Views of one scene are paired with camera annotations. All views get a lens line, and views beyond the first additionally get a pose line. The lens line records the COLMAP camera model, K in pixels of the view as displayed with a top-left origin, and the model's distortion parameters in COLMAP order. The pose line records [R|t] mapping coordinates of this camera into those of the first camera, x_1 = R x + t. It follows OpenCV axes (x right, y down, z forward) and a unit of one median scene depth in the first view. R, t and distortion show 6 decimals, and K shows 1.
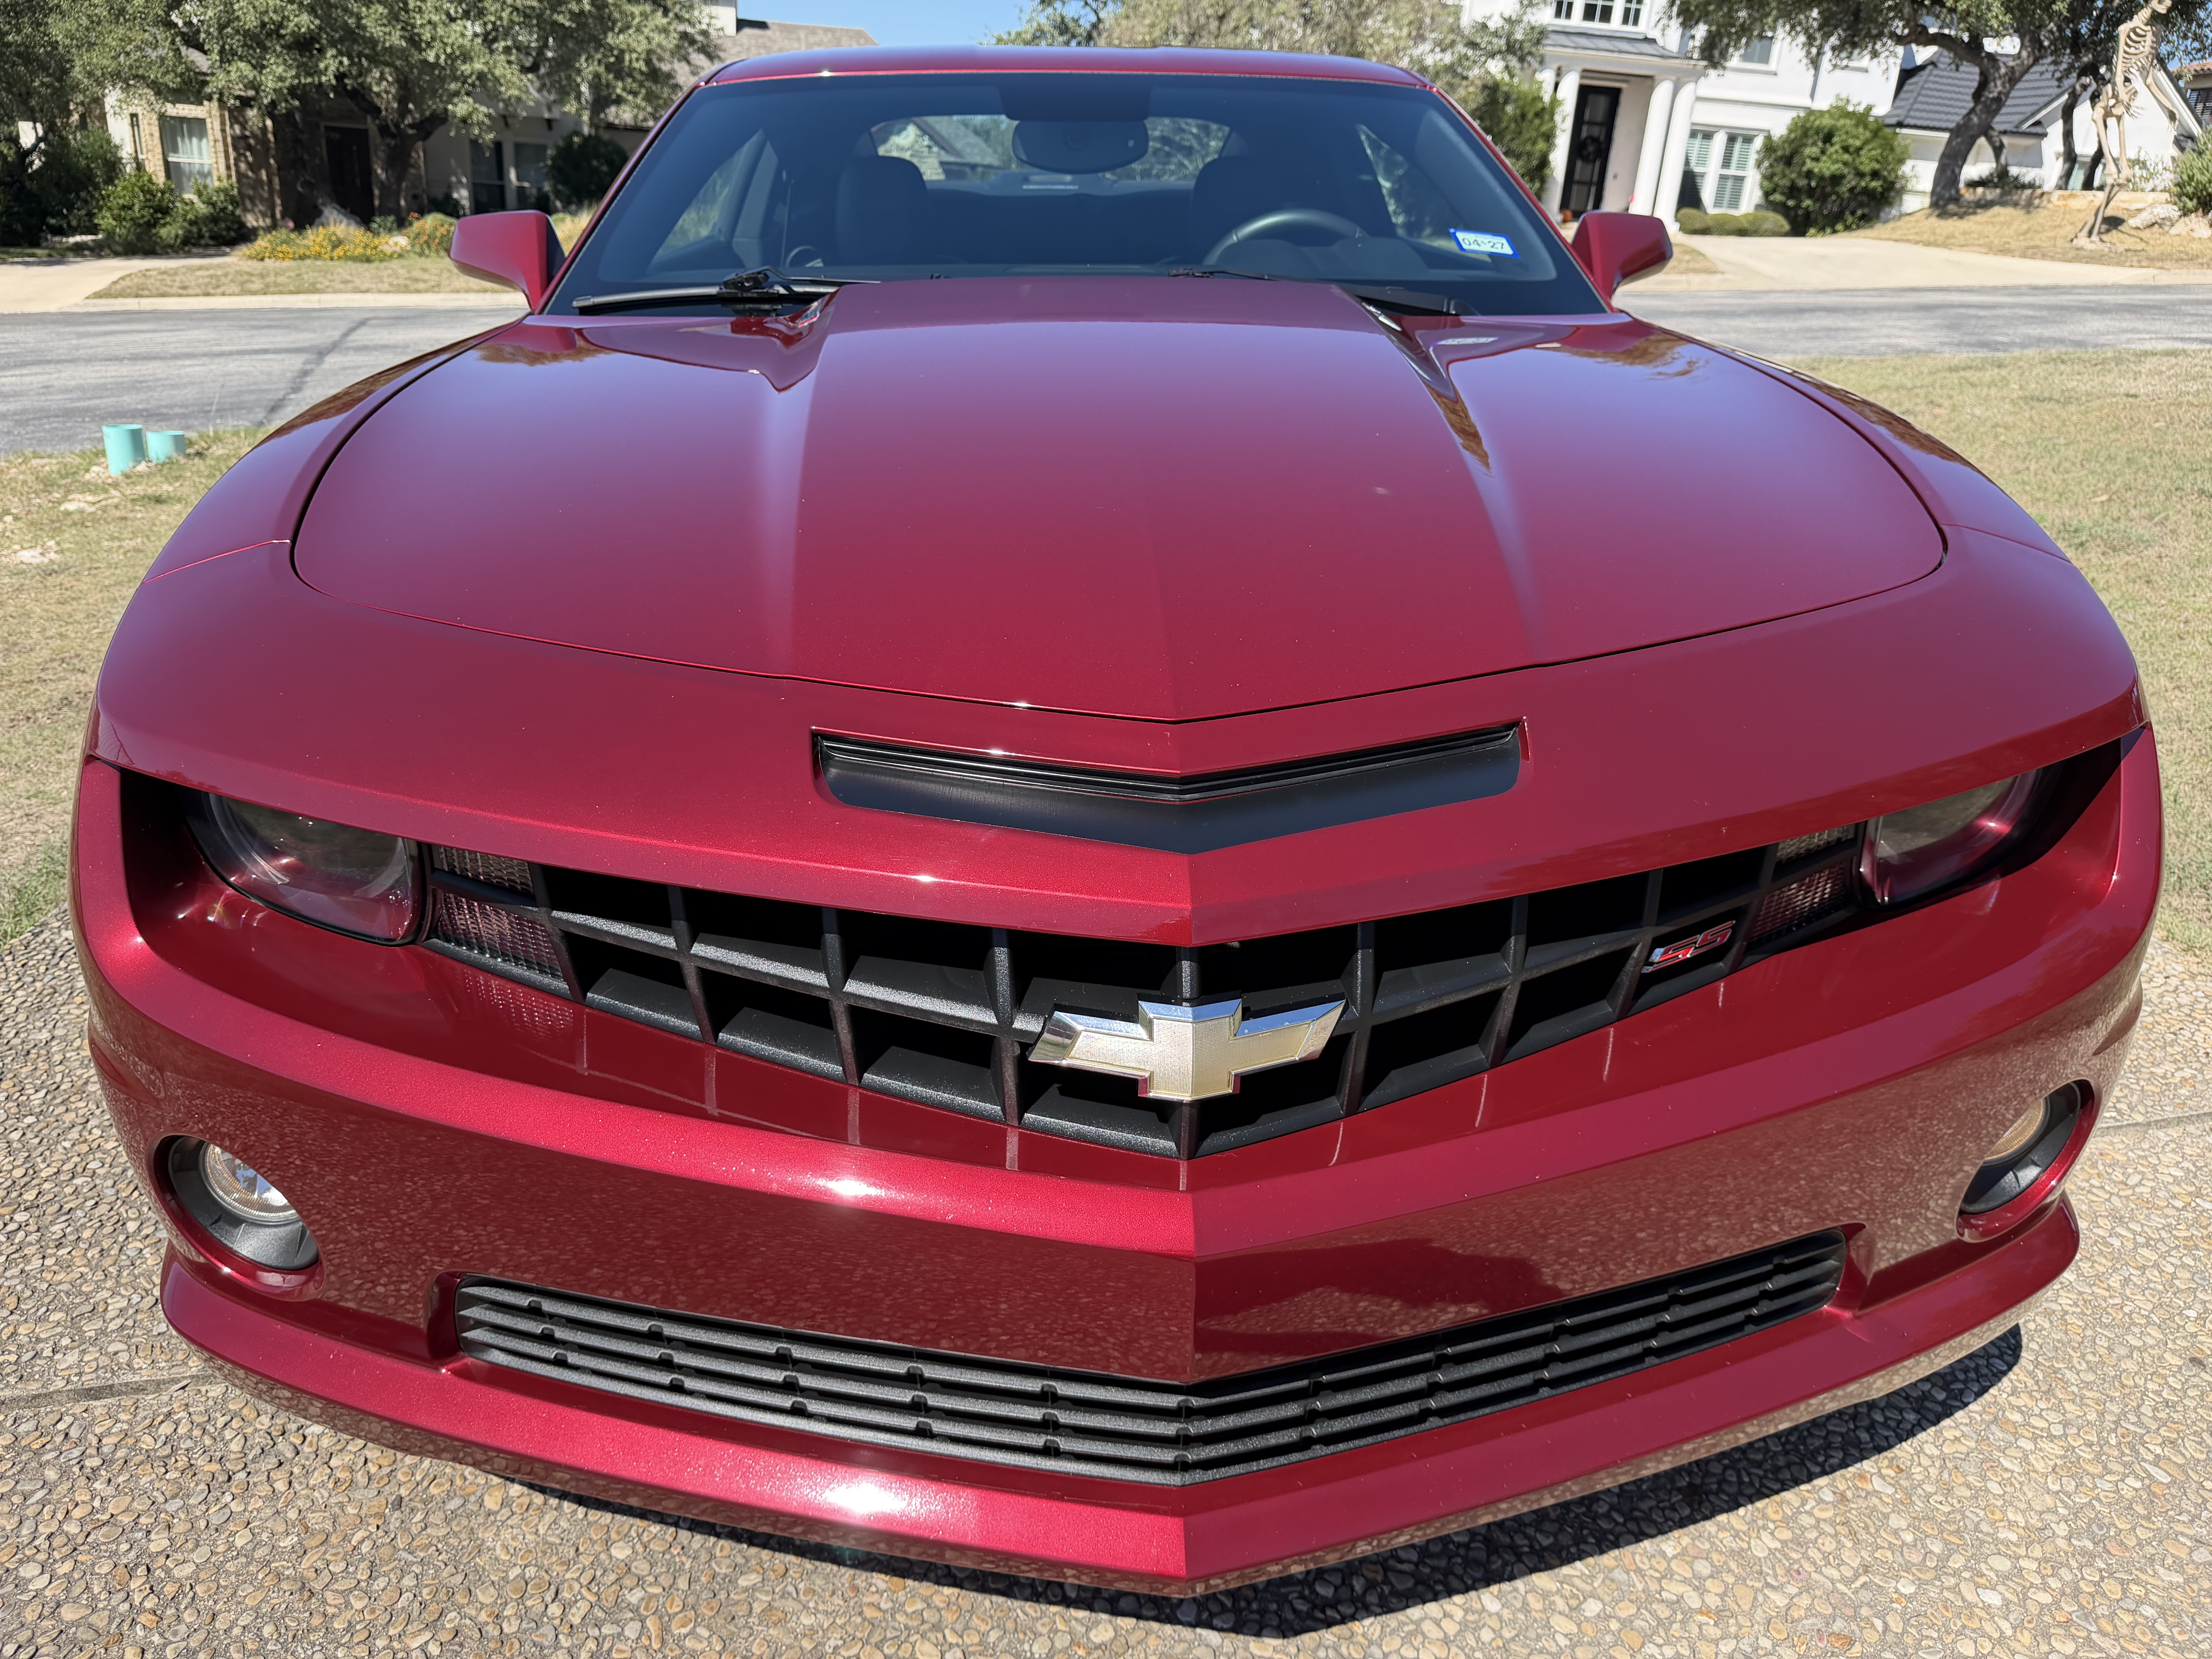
lens RADIAL K [[1583.9, 0, 1106.0], [0, 1583.9, 829.5], [0, 0, 1]] dist [-0.008389, -0.004489]
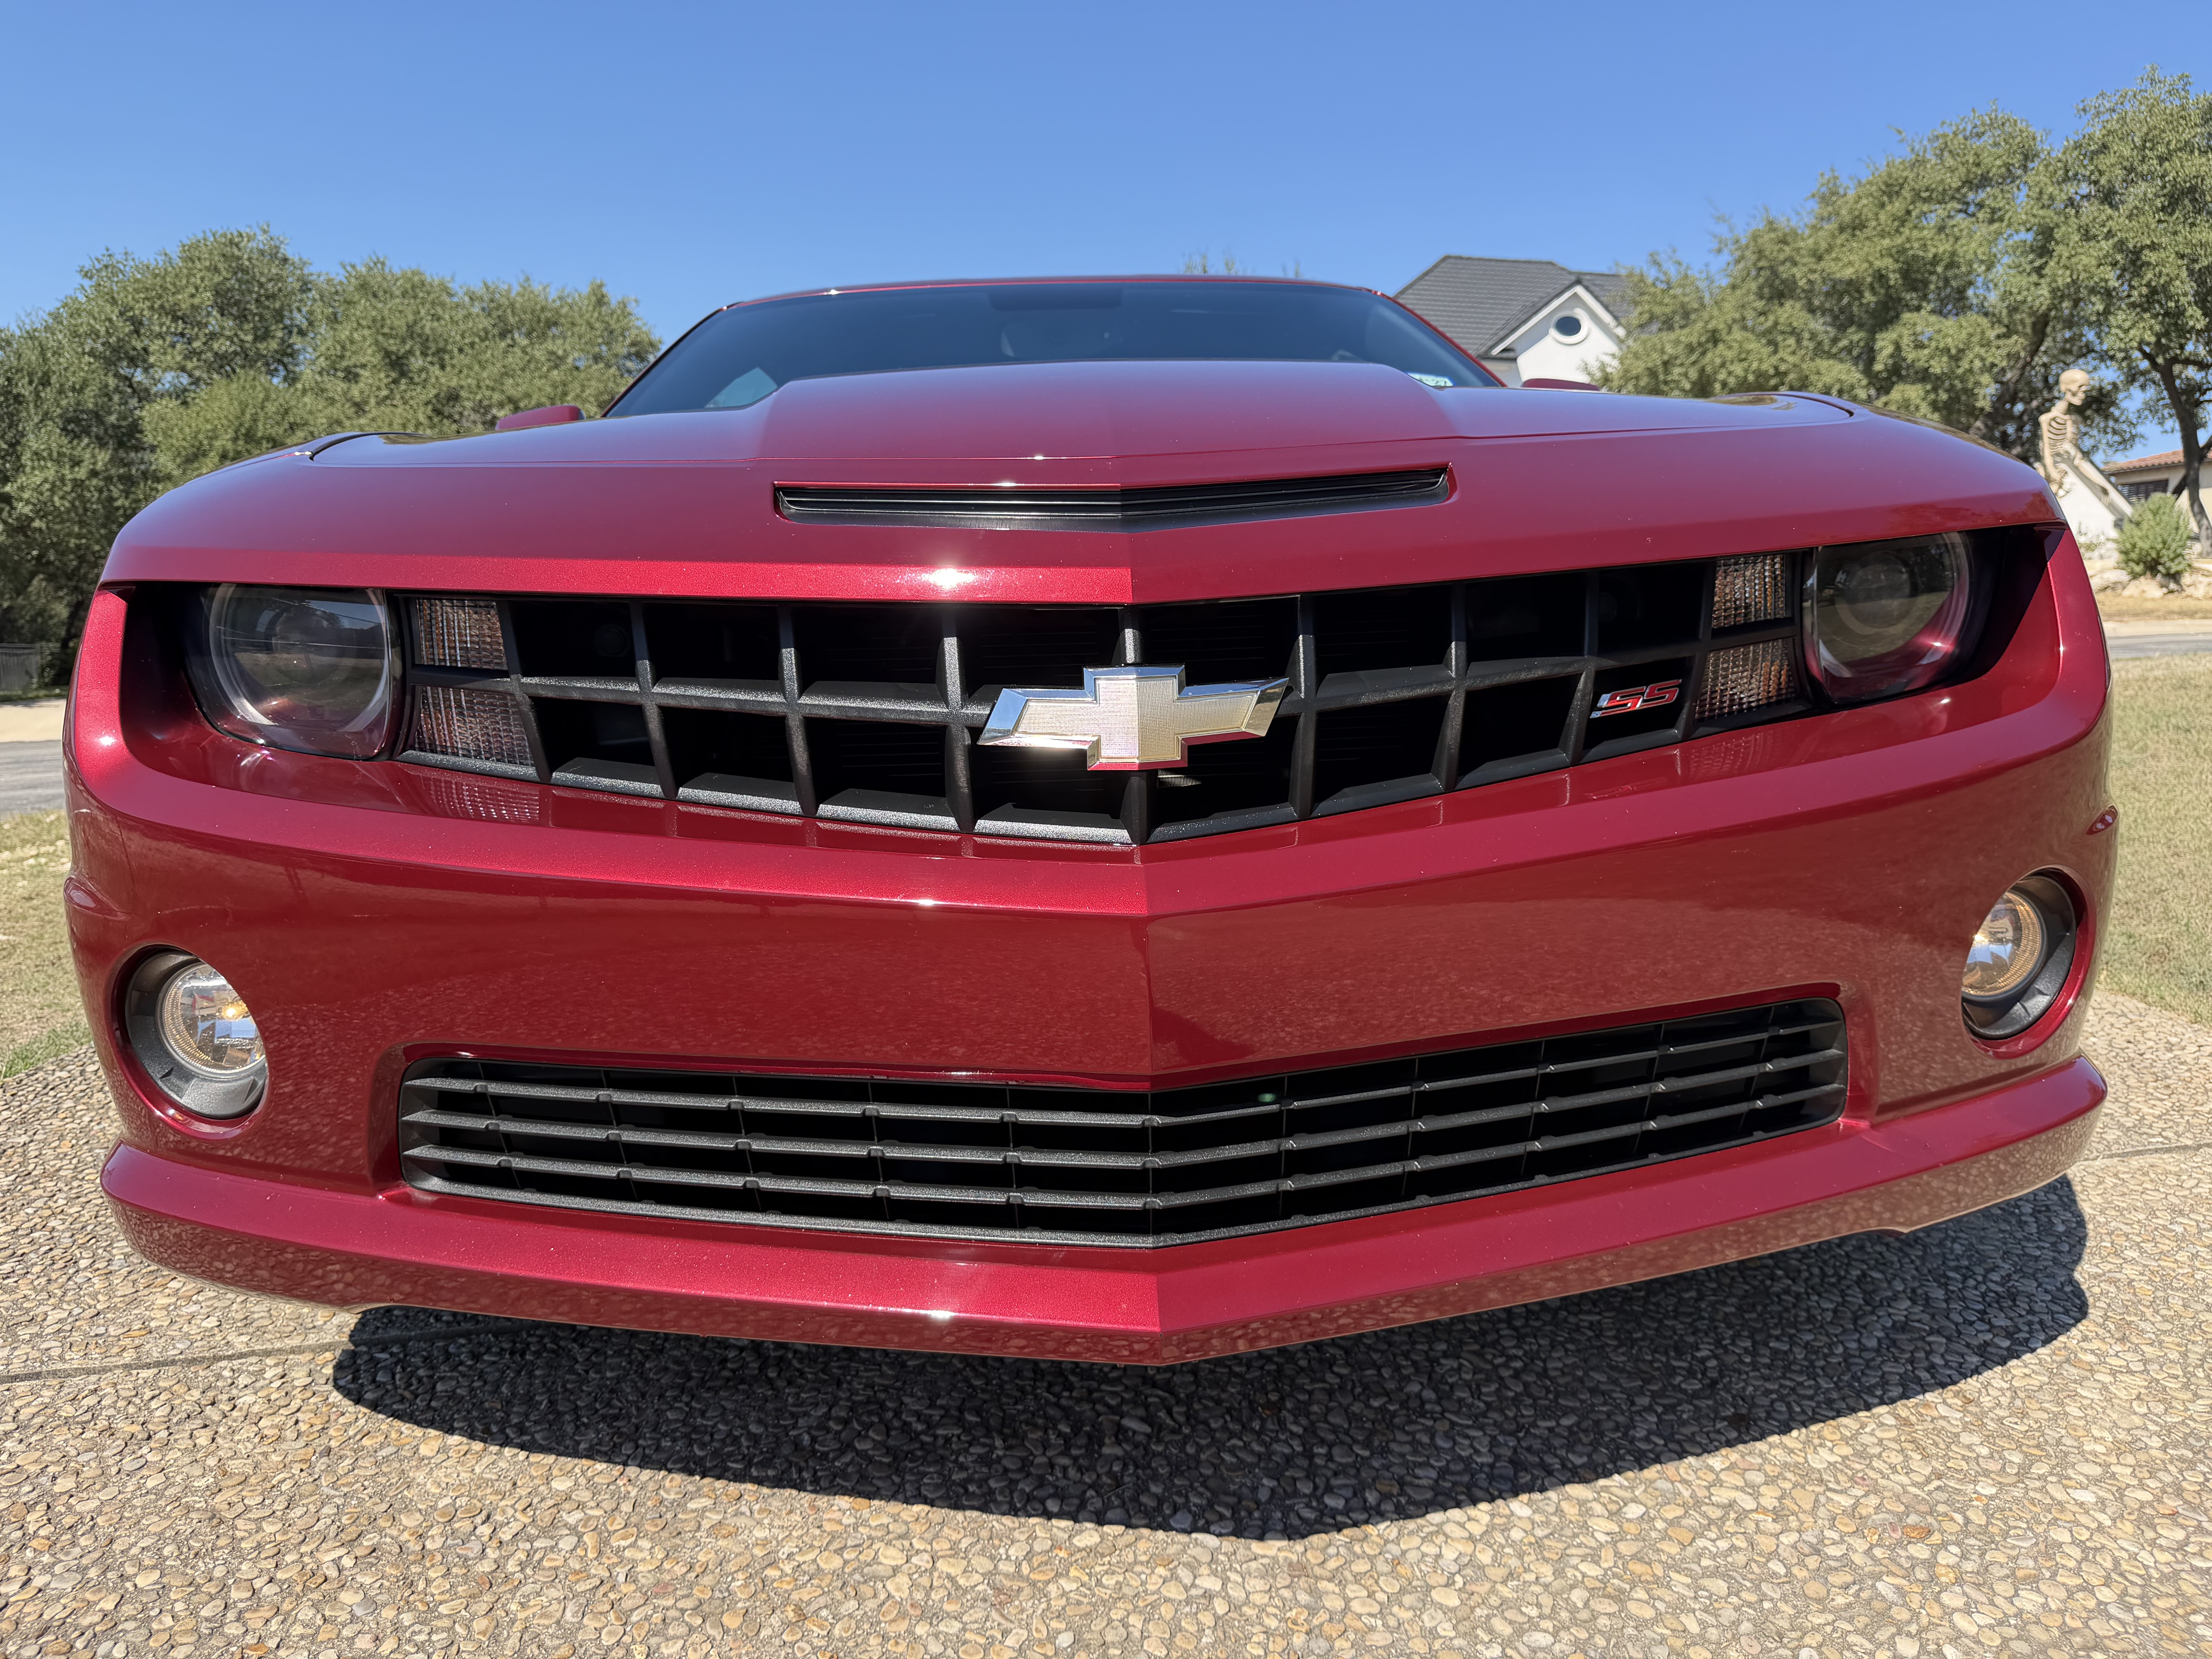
lens RADIAL K [[1588.7, 0, 1105.5], [0, 1588.7, 877.6], [0, 0, 1]] dist [-0.007473, -0.005298]
pose [[0.999317, -0.033104, -0.016419, 0.034209], [0.027887, 0.967155, -0.252652, 0.359612], [0.024244, 0.252022, 0.967418, 0.031064]]
